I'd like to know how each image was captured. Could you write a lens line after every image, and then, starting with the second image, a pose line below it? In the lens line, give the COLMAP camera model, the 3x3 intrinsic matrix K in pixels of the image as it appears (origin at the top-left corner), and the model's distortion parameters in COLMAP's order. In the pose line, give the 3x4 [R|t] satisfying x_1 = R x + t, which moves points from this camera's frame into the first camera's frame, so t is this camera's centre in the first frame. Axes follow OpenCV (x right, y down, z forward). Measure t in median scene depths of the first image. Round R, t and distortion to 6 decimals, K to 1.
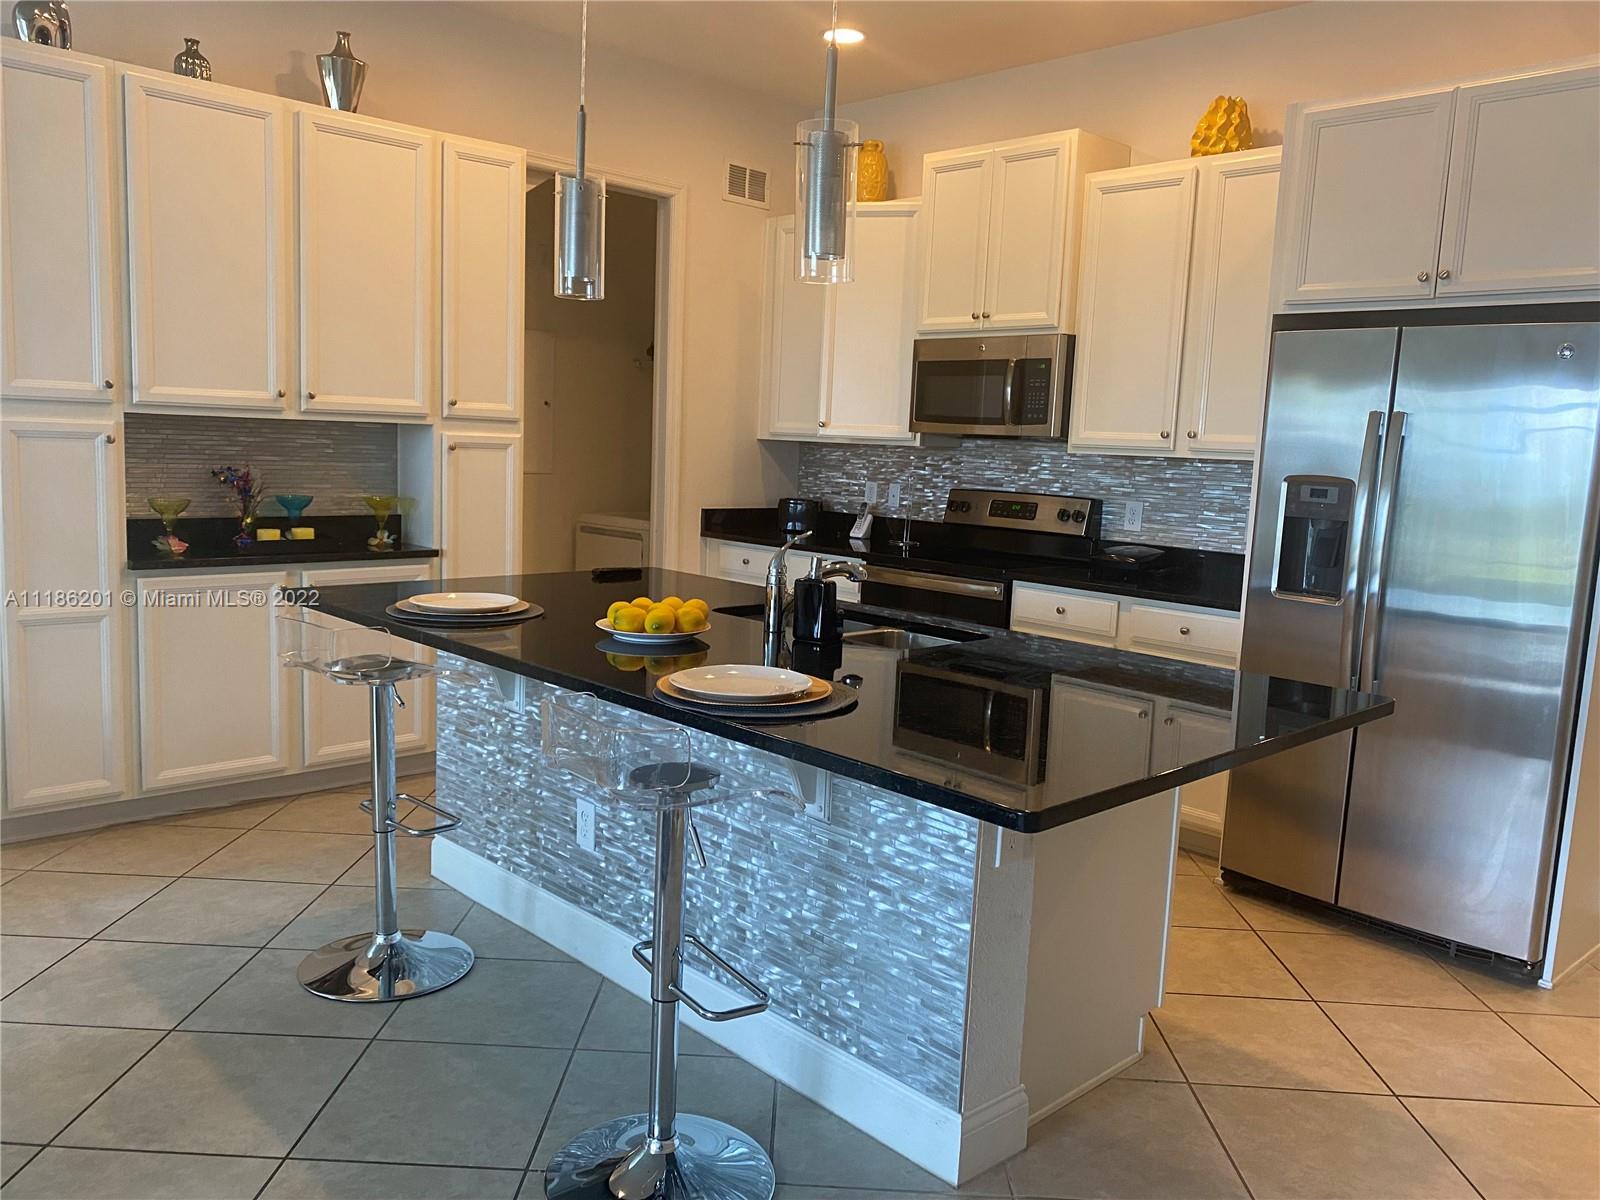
lens RADIAL K [[1242.9, 0, 800.0], [0, 1242.9, 600.0], [0, 0, 1]] dist [0.061591, -0.077166]
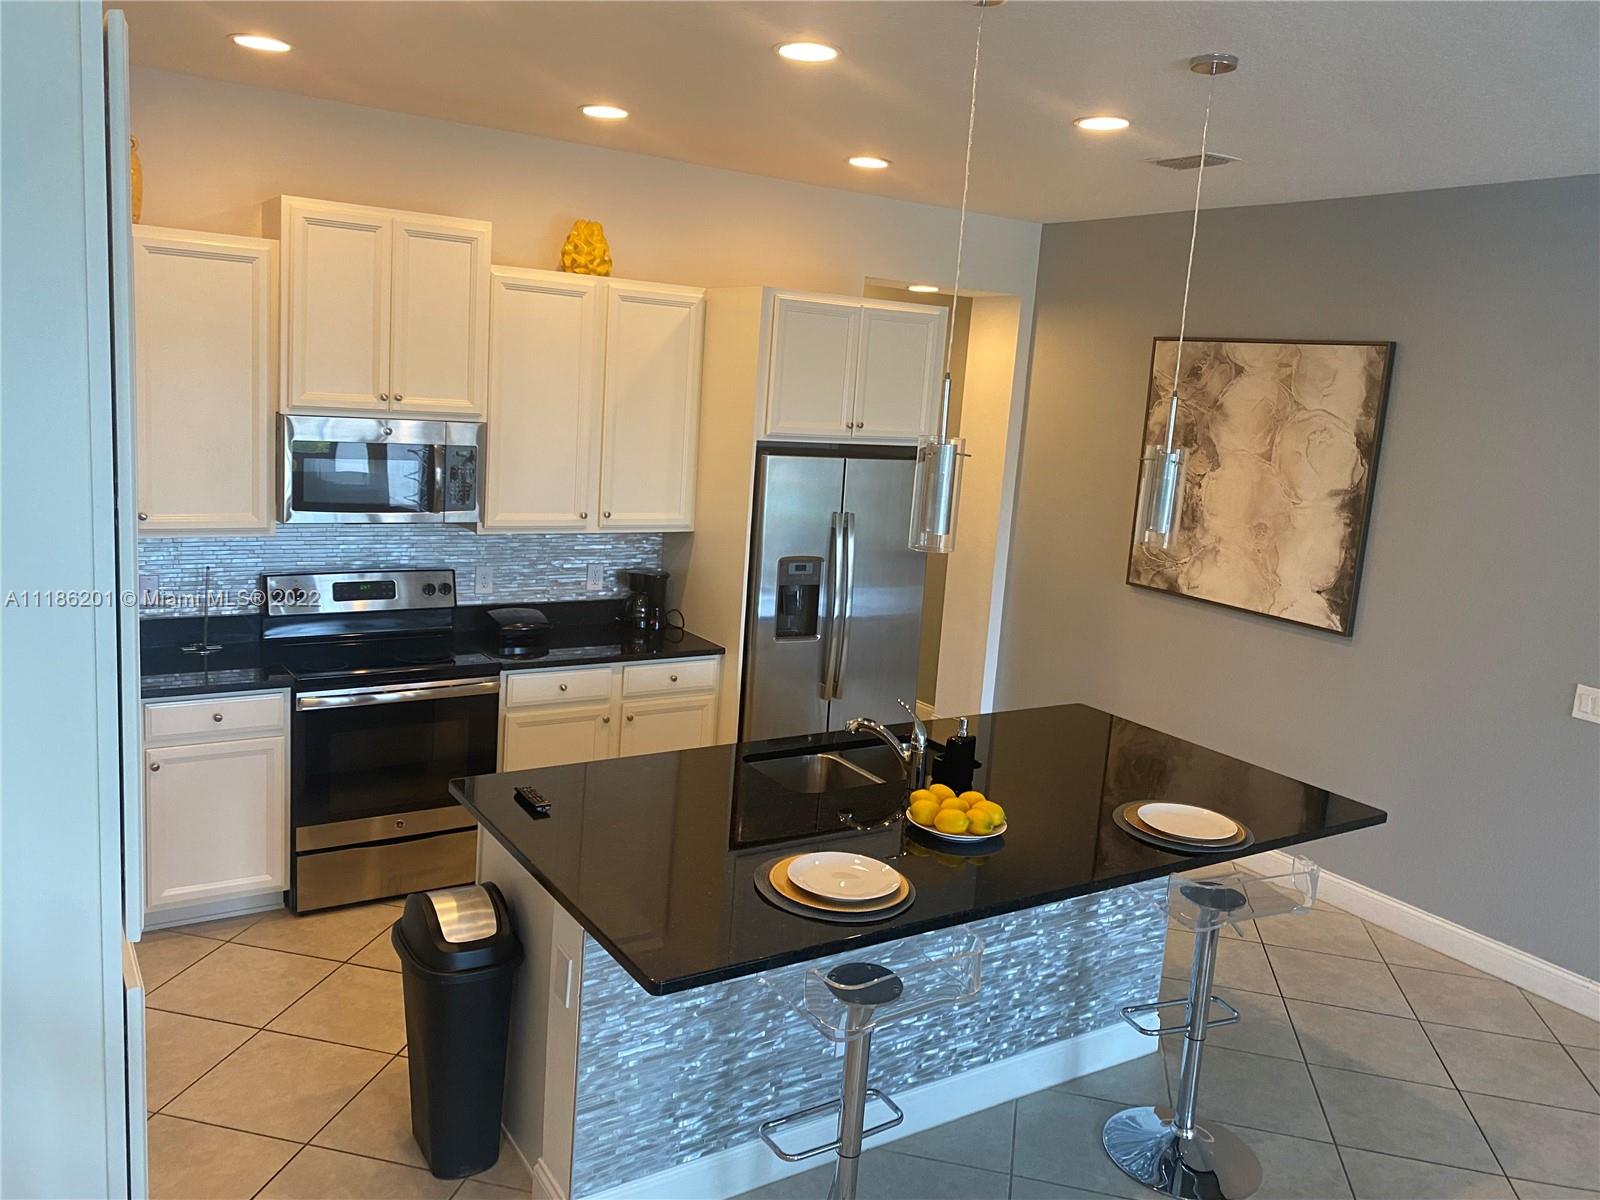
lens RADIAL K [[1242.9, 0, 800.0], [0, 1242.9, 600.0], [0, 0, 1]] dist [0.061591, -0.077166]
pose [[0.192614, -0.206889, 0.959217, -0.990682], [0.068124, 0.977982, 0.197256, -0.339394], [-0.978907, 0.027351, 0.202467, 0.729167]]
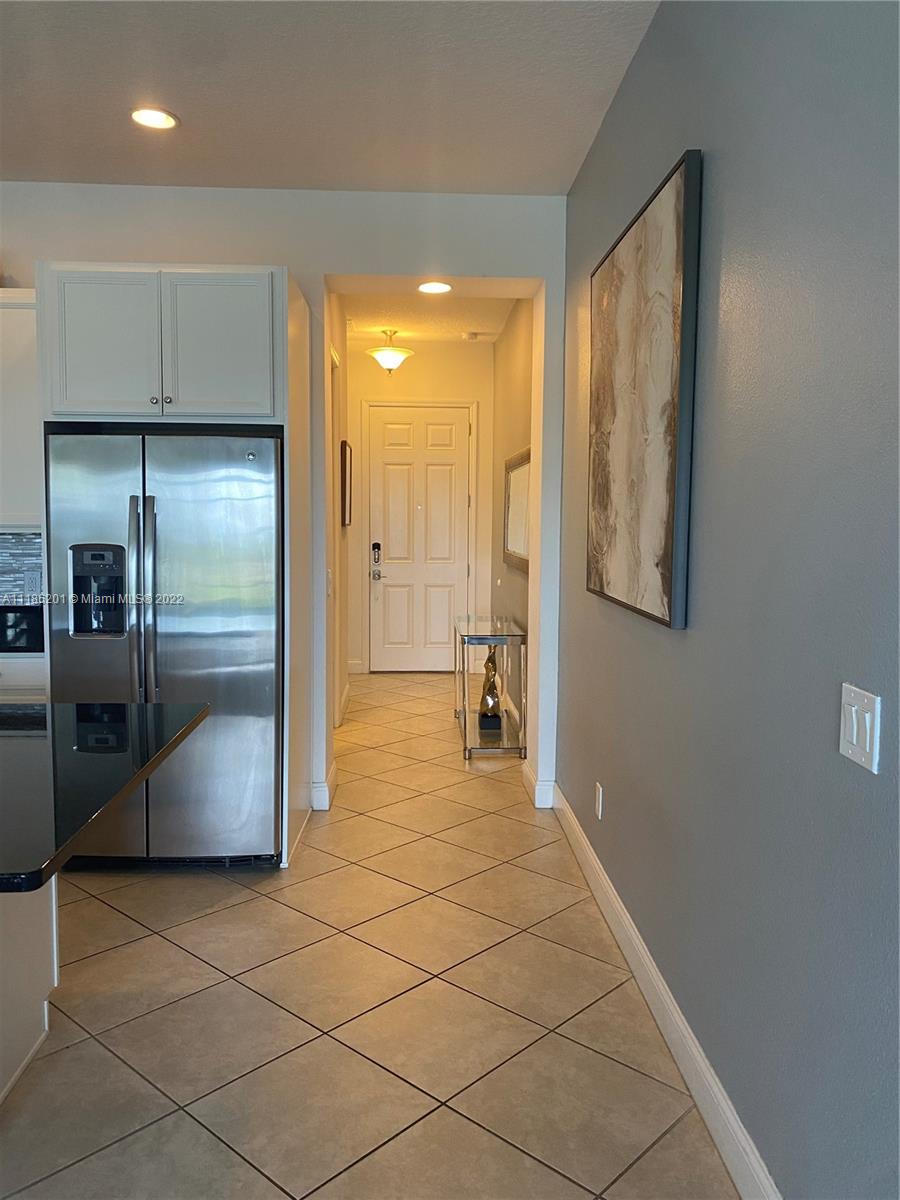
lens RADIAL K [[932.2, 0, 450.0], [0, 932.2, 600.0], [0, 0, 1]] dist [0.061591, -0.077166]
pose [[0.659211, -0.104040, 0.744726, -0.088748], [0.120228, 0.992224, 0.032194, -0.027521], [-0.742285, 0.068315, 0.666593, 0.062781]]
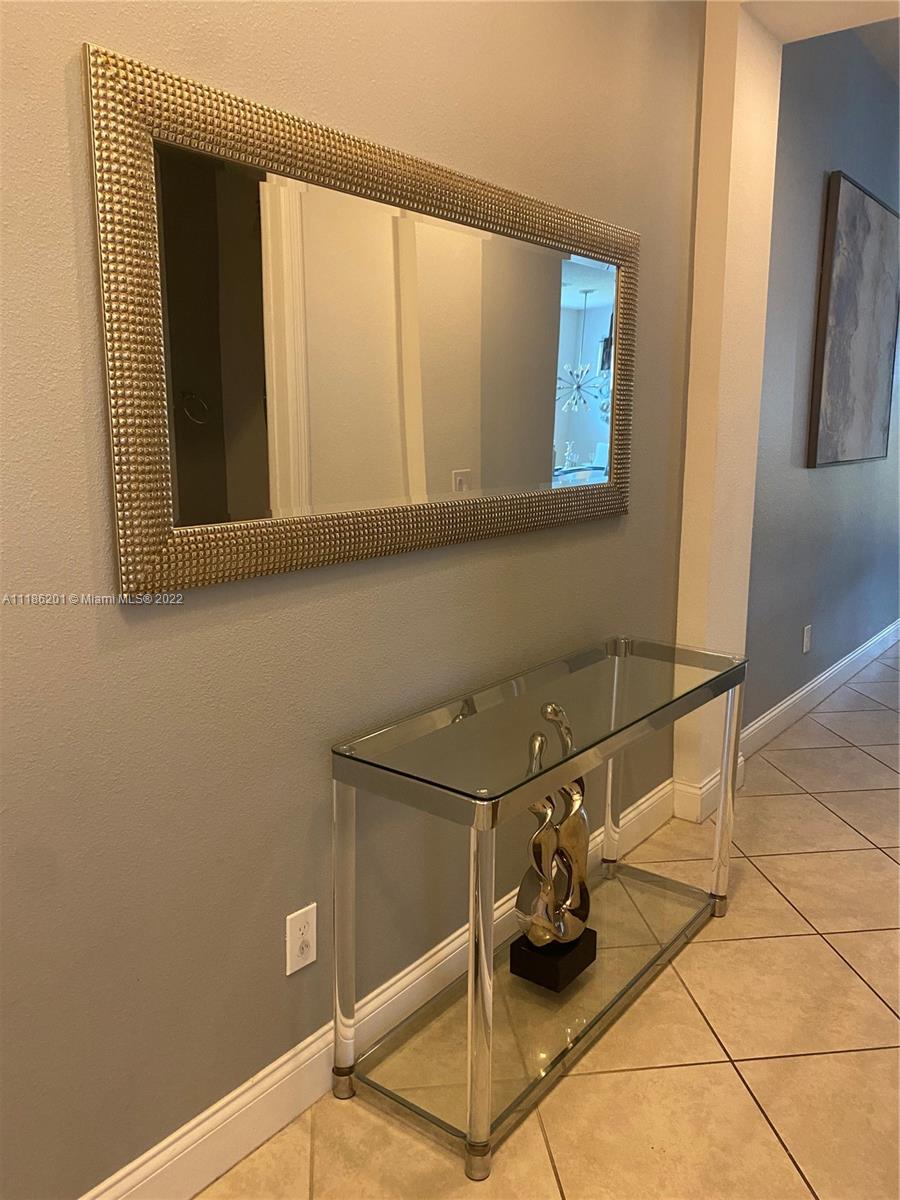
lens RADIAL K [[932.2, 0, 450.0], [0, 932.2, 600.0], [0, 0, 1]] dist [0.061591, -0.077166]
pose [[-0.985915, -0.015452, -0.166529, 1.396768], [-0.066221, 0.950410, 0.303869, -0.150498], [0.153576, 0.310617, -0.938047, 1.680925]]
